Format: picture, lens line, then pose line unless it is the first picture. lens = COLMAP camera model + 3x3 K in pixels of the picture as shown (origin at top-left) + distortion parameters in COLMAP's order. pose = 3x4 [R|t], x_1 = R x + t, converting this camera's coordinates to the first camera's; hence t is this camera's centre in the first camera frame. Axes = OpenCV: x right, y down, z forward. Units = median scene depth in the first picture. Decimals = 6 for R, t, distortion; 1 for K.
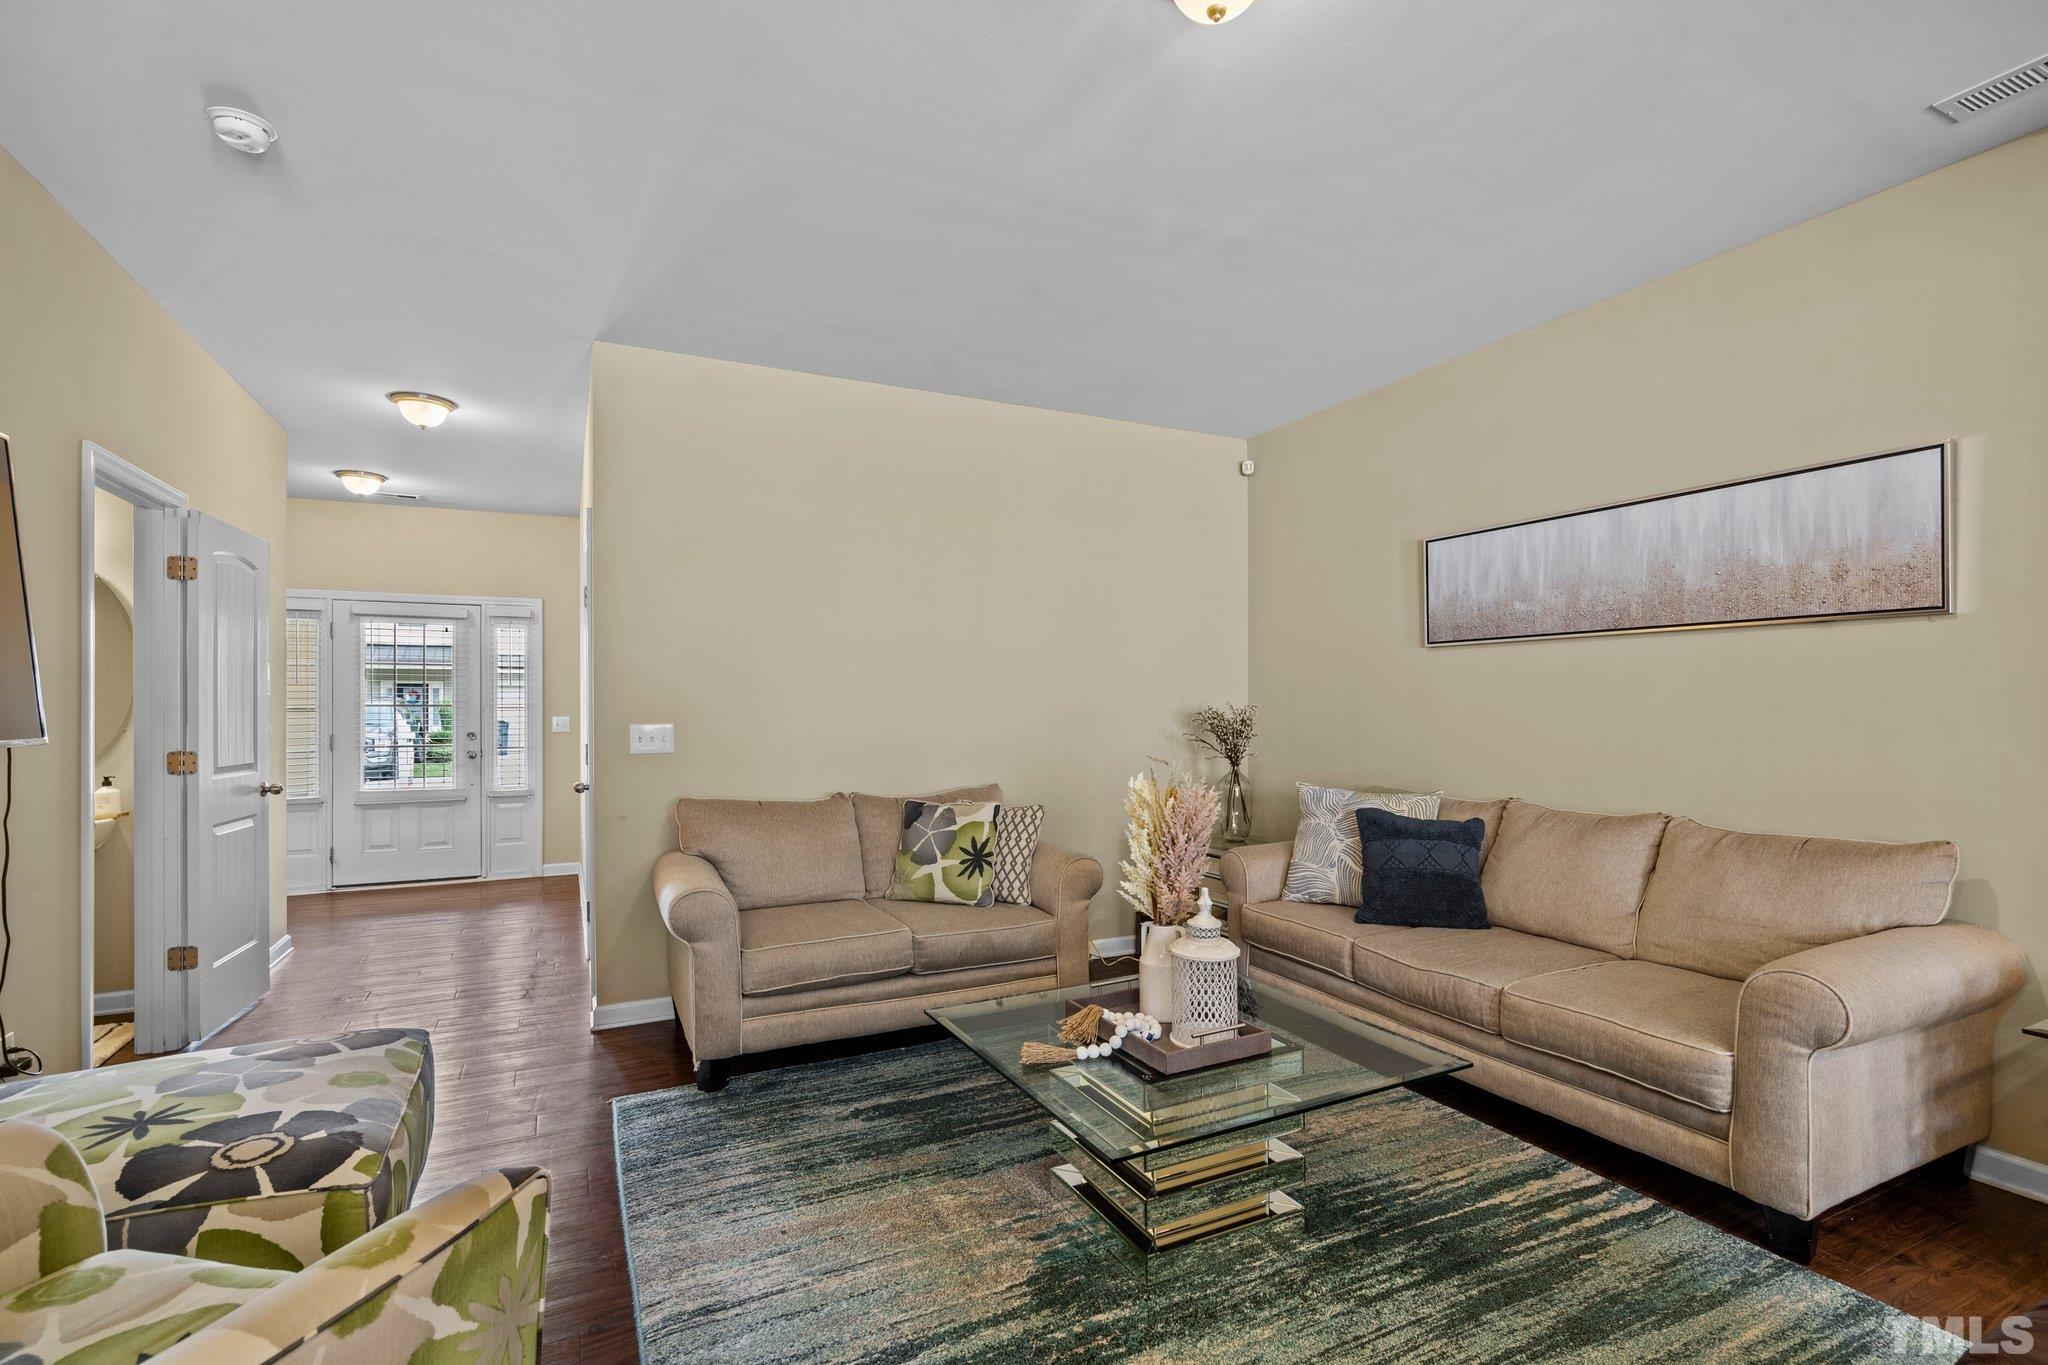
lens RADIAL K [[931.8, 0, 1035.0], [0, 931.8, 704.1], [0, 0, 1]] dist [-0.001039, -0.000019]
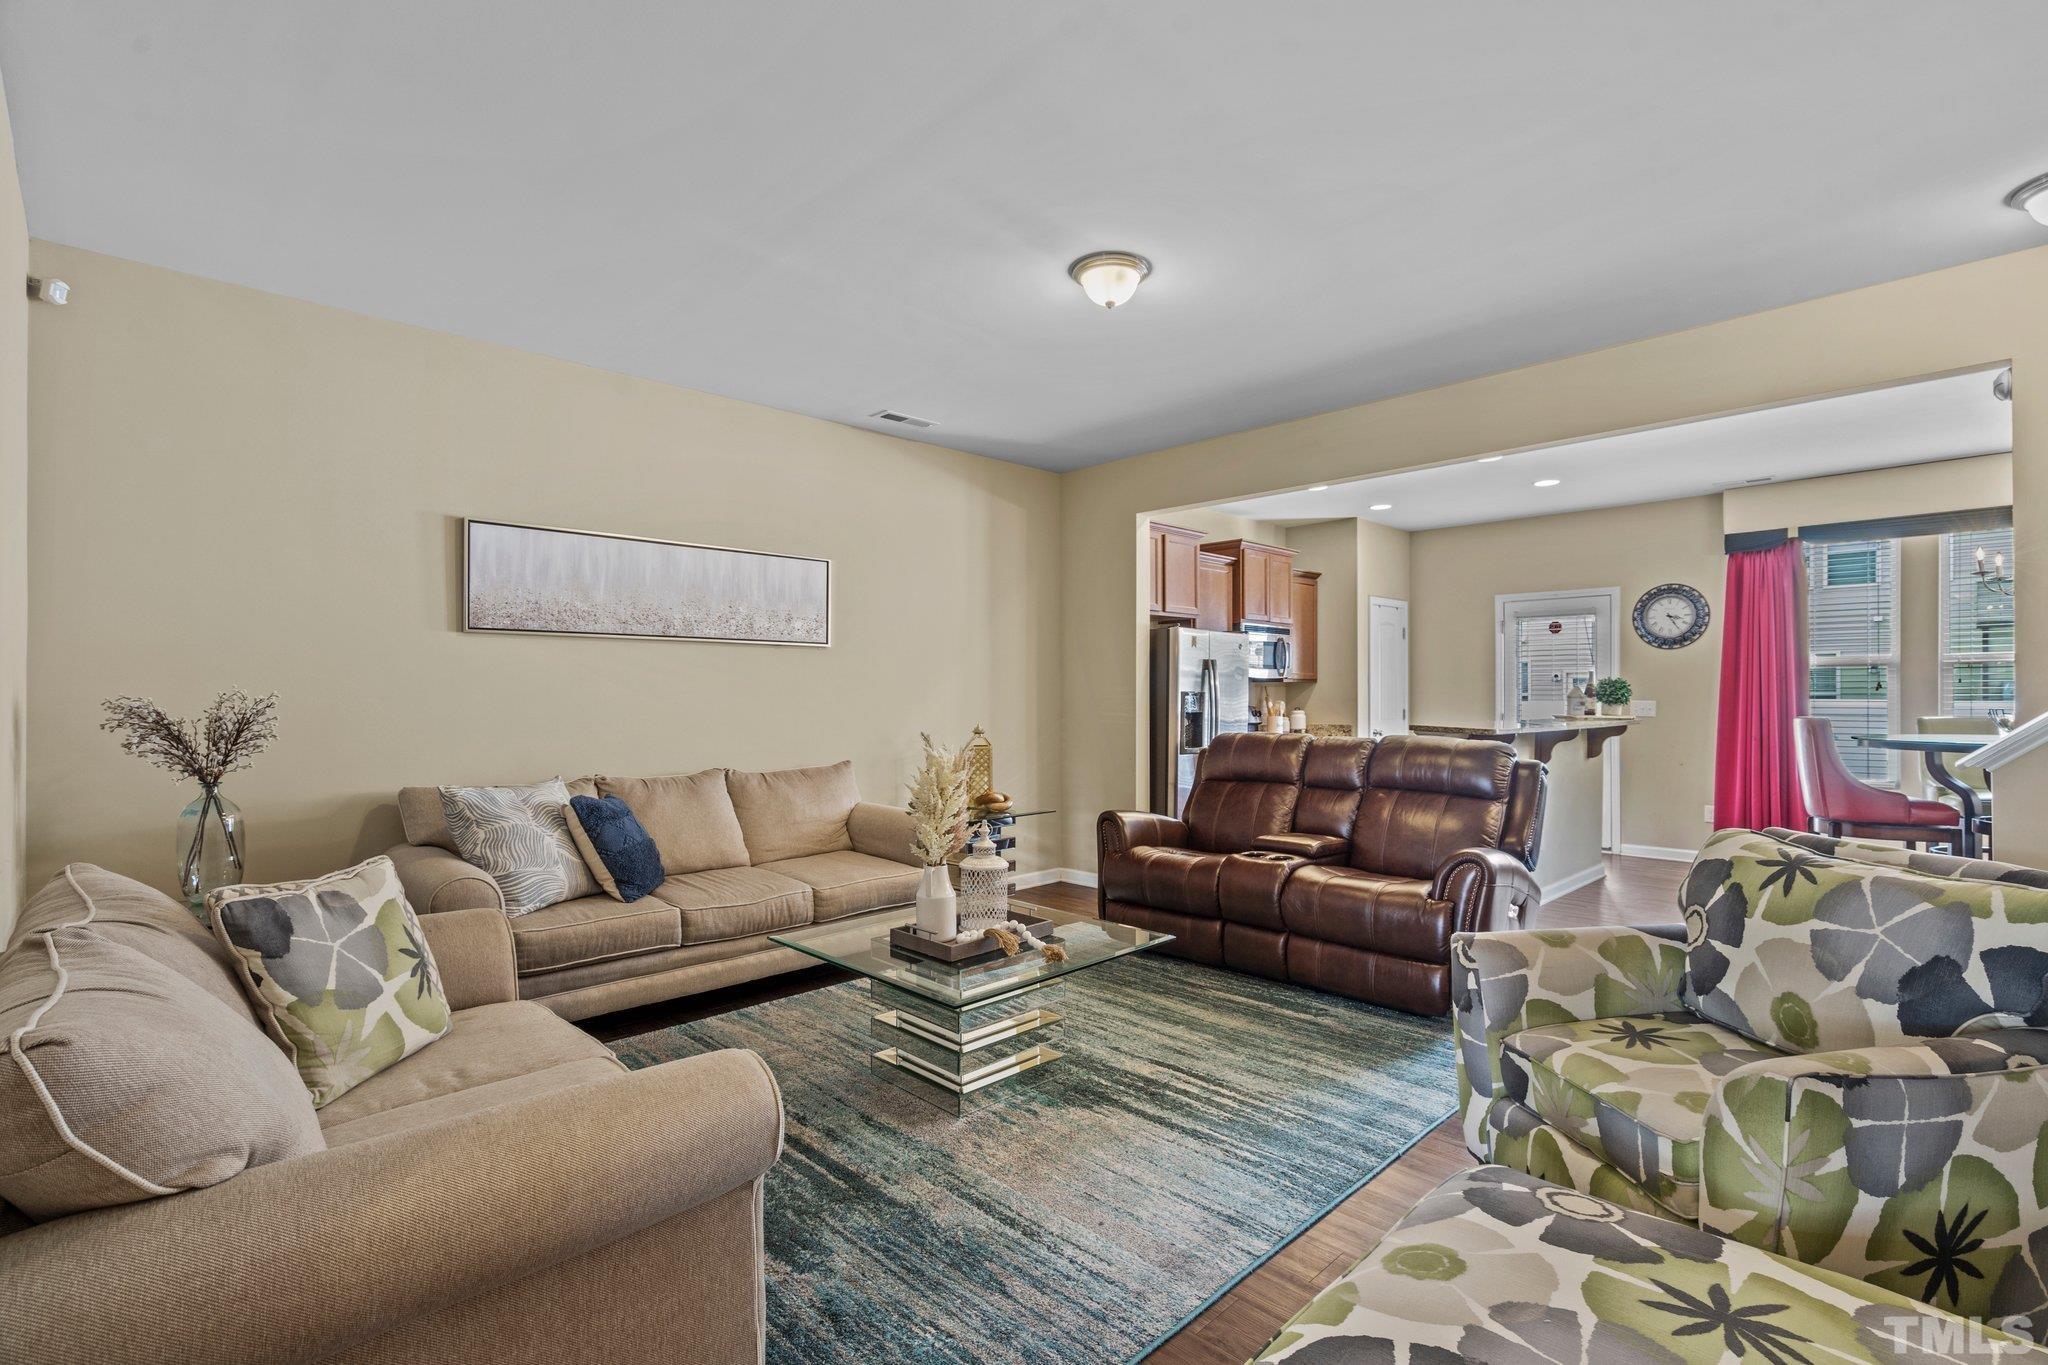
lens RADIAL K [[936.7, 0, 1017.8], [0, 936.7, 695.8], [0, 0, 1]] dist [-0.008162, 0.000598]
pose [[-0.290500, 0.003317, 0.956869, -0.676084], [0.005844, 0.999981, -0.001692, 0.008416], [-0.956857, 0.005101, -0.290514, 0.779042]]
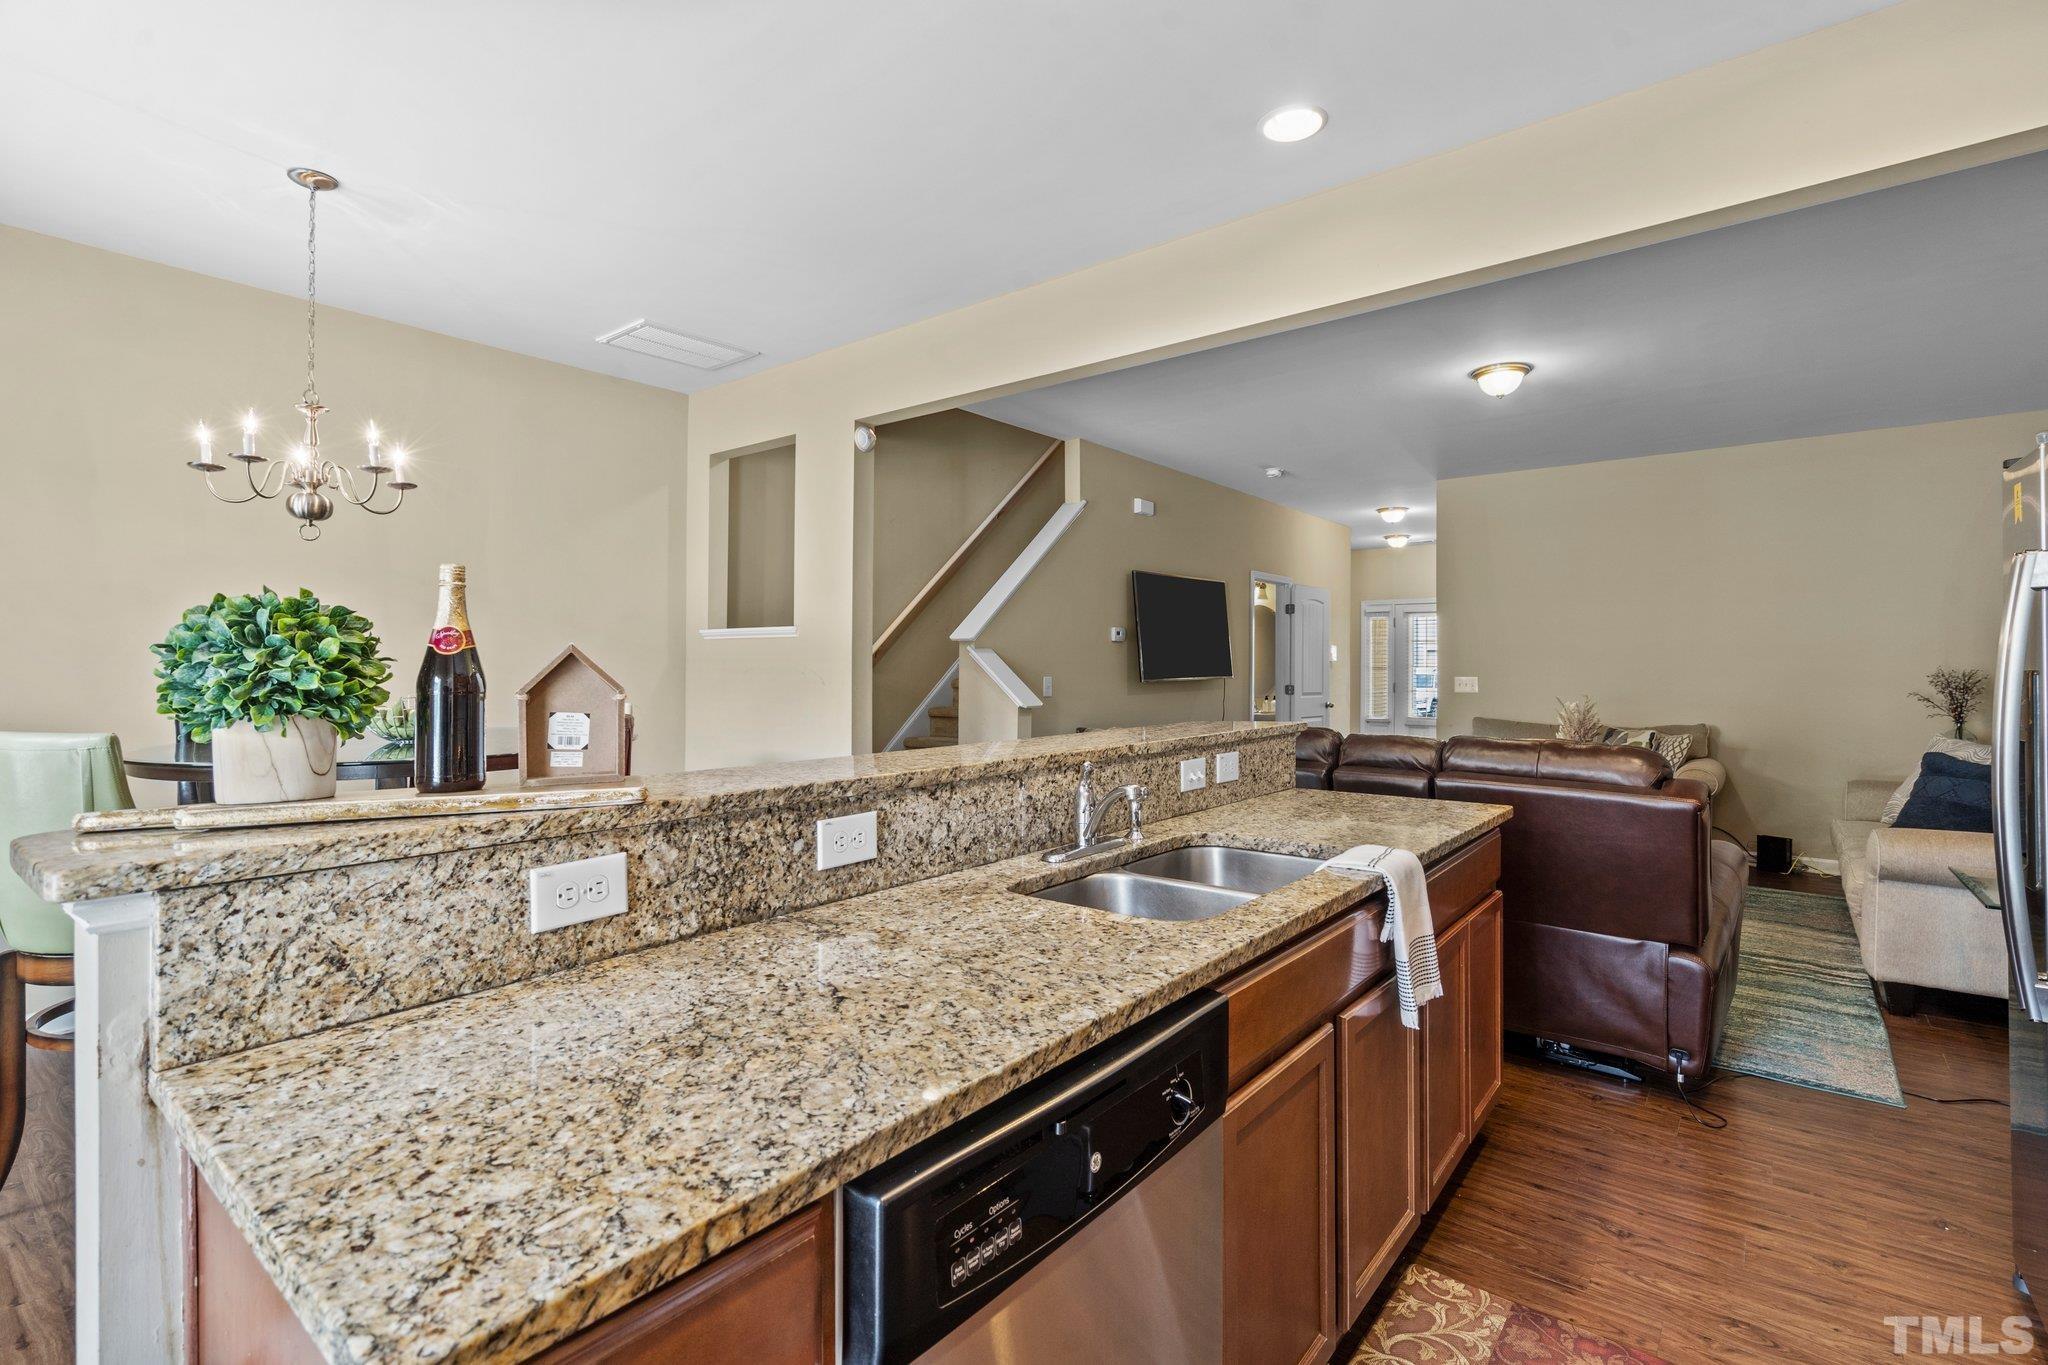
lens RADIAL K [[949.1, 0, 1010.5], [0, 949.1, 661.0], [0, 0, 1]] dist [-0.002058, -0.000302]
pose [[0.404056, 0.000579, -0.914734, 0.936244], [-0.007141, 0.999971, -0.002522, 0.000369], [0.914706, 0.007551, 0.404049, -0.588716]]
